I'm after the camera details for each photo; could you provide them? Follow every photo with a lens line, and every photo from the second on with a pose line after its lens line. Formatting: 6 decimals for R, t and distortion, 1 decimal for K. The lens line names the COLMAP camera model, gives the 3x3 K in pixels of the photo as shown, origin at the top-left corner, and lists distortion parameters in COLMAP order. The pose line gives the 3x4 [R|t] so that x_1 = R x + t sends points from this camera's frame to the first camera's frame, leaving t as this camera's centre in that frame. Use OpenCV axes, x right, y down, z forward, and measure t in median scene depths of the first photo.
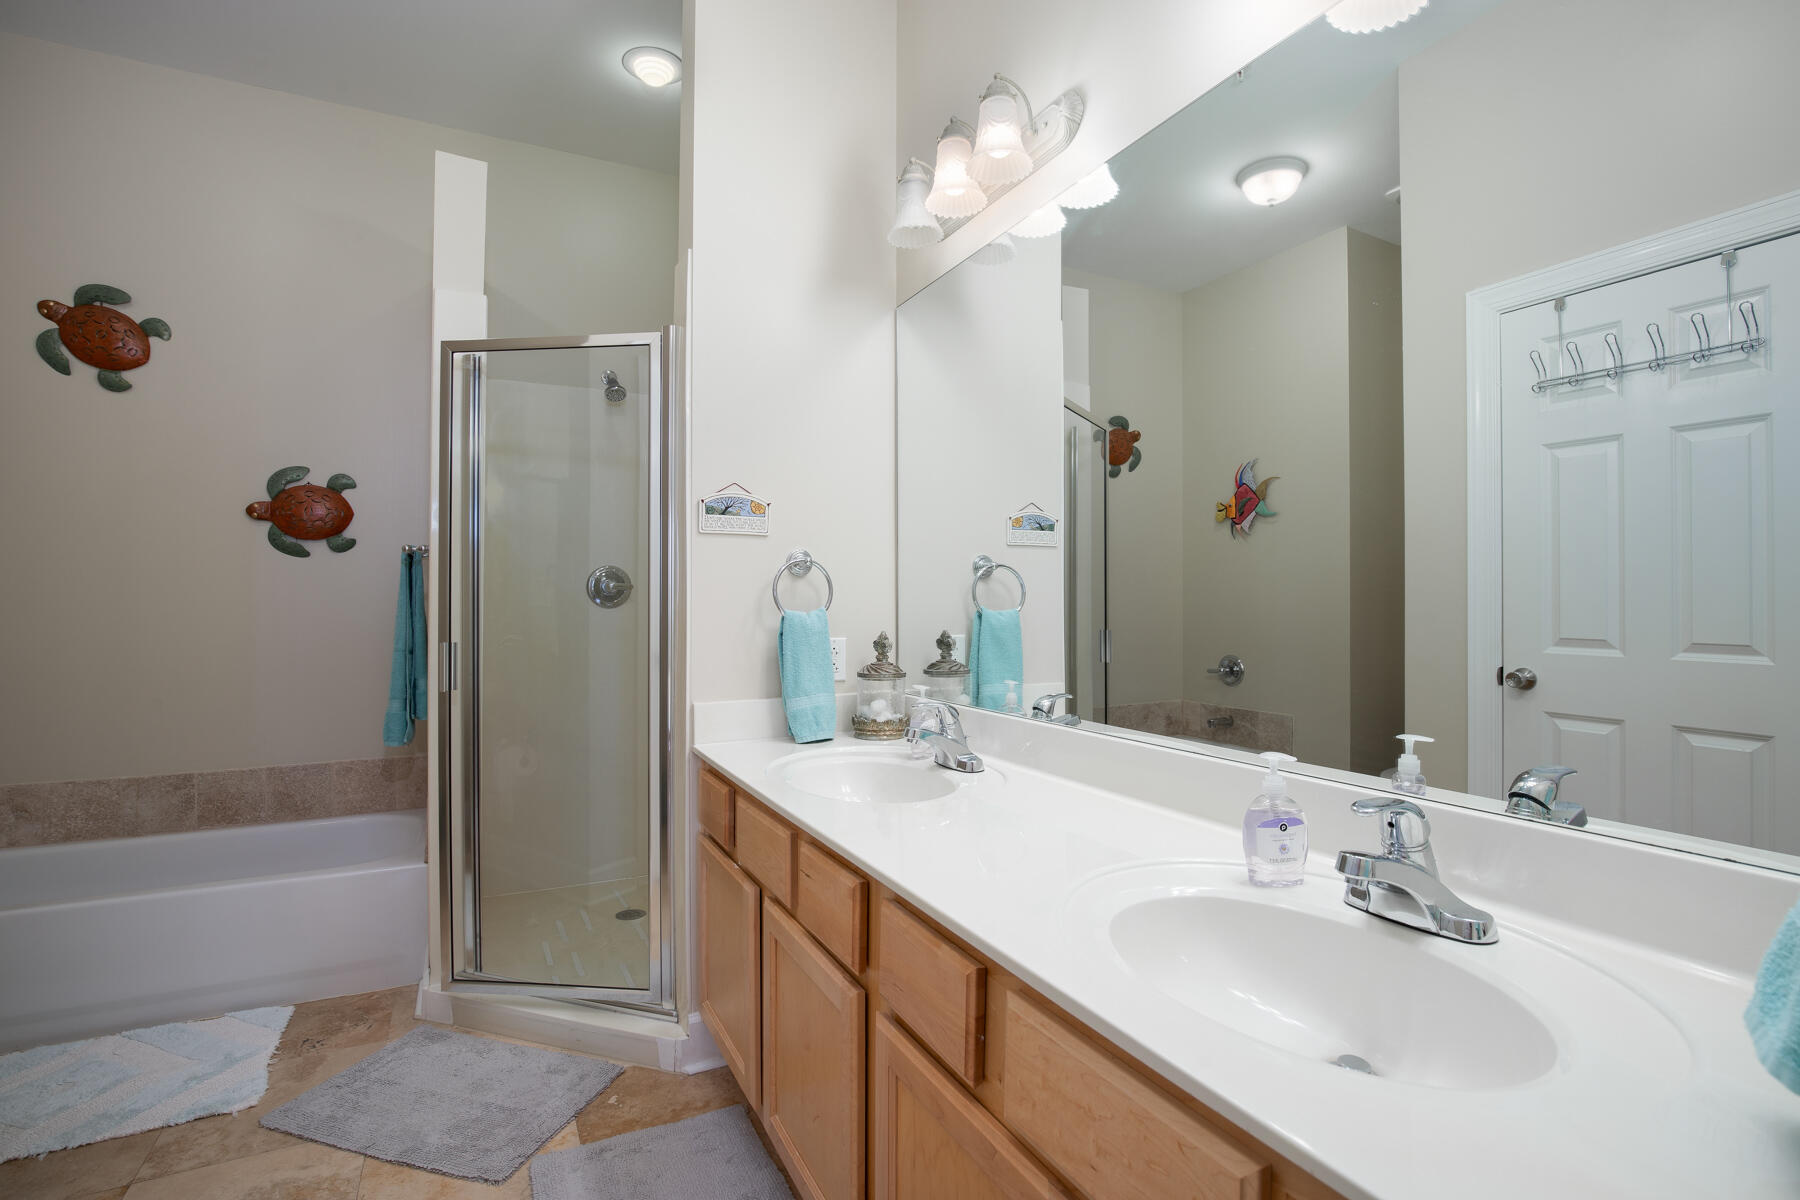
lens RADIAL K [[827.8, 0, 898.5], [0, 827.8, 600.0], [0, 0, 1]] dist [-0.027344, 0.002031]
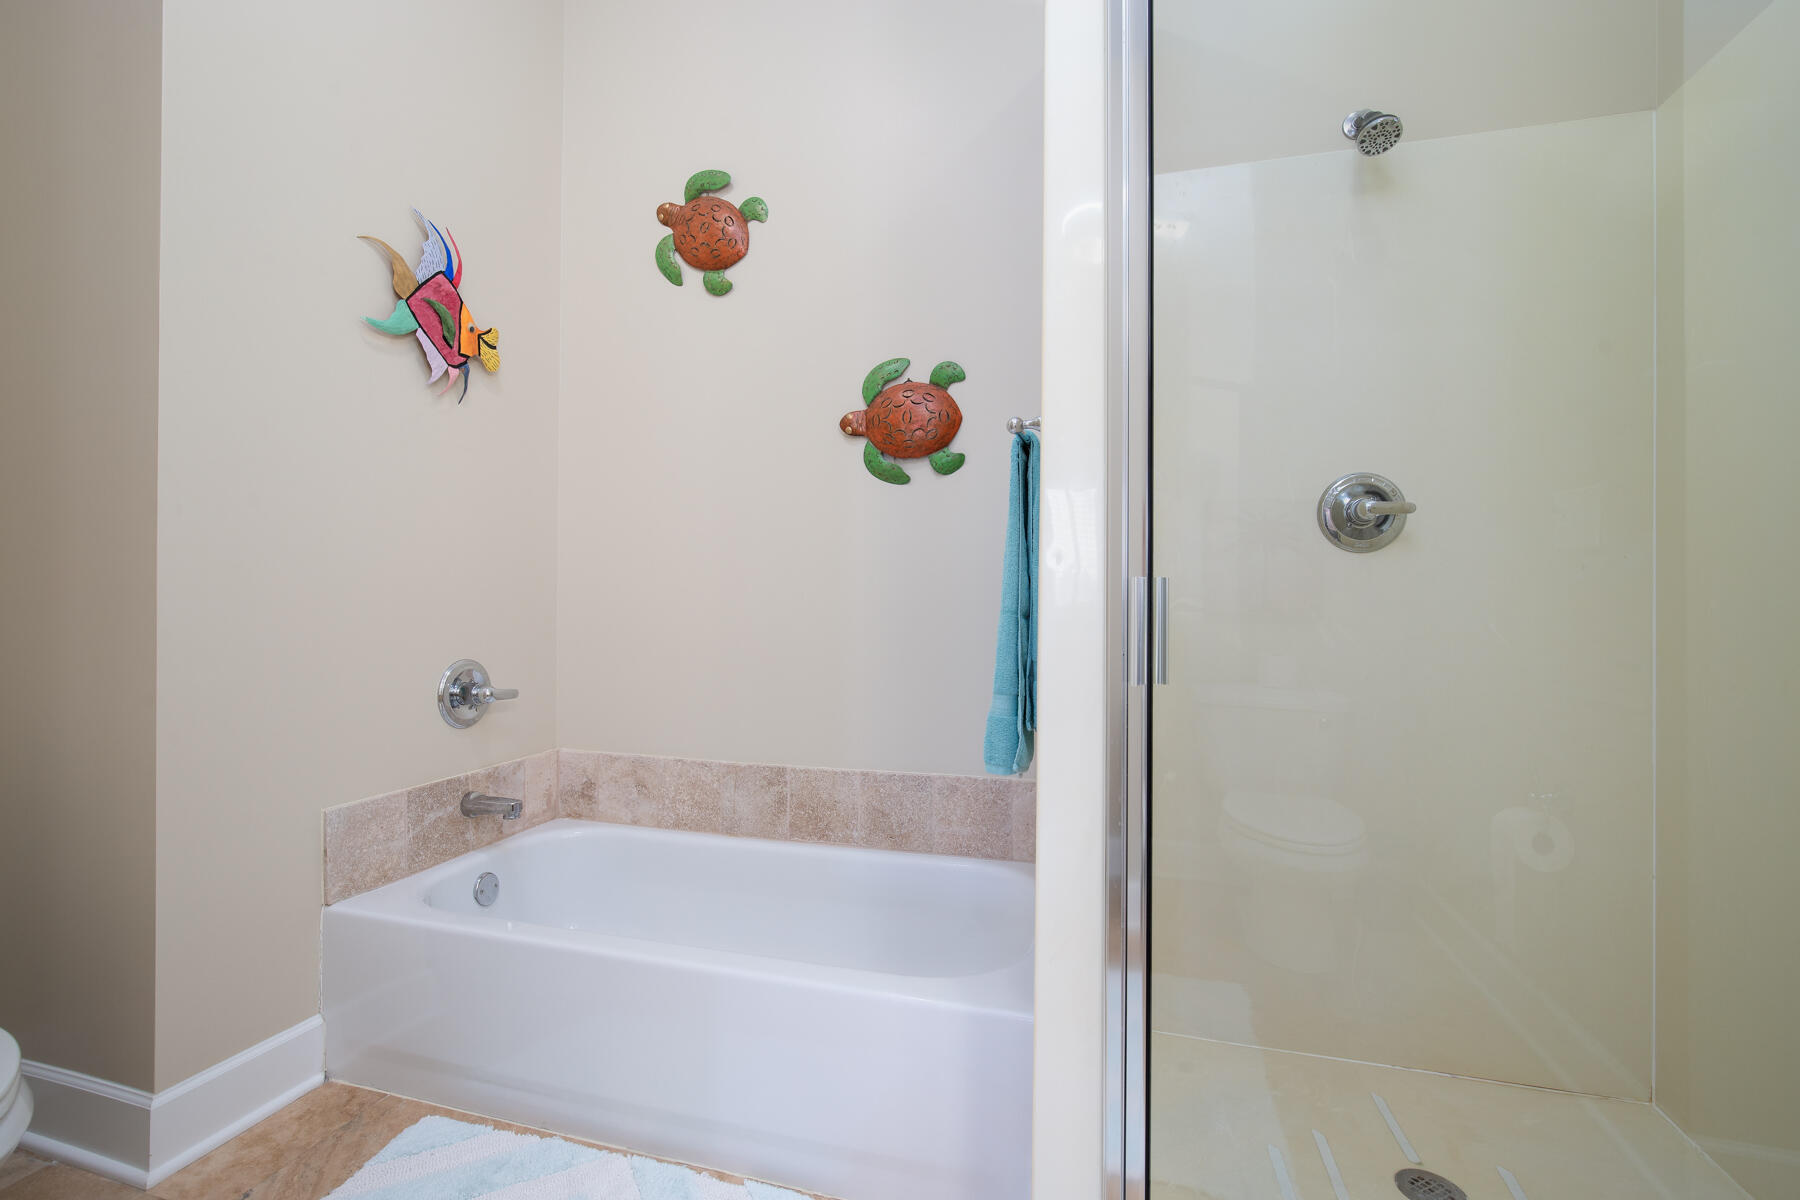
lens RADIAL K [[827.8, 0, 893.8], [0, 827.8, 596.3], [0, 0, 1]] dist [-0.027344, 0.002031]
pose [[0.737659, 0.003667, -0.675164, -0.256919], [-0.006276, 0.999979, -0.001427, 0.049391], [0.675145, 0.005290, 0.737666, 0.483192]]
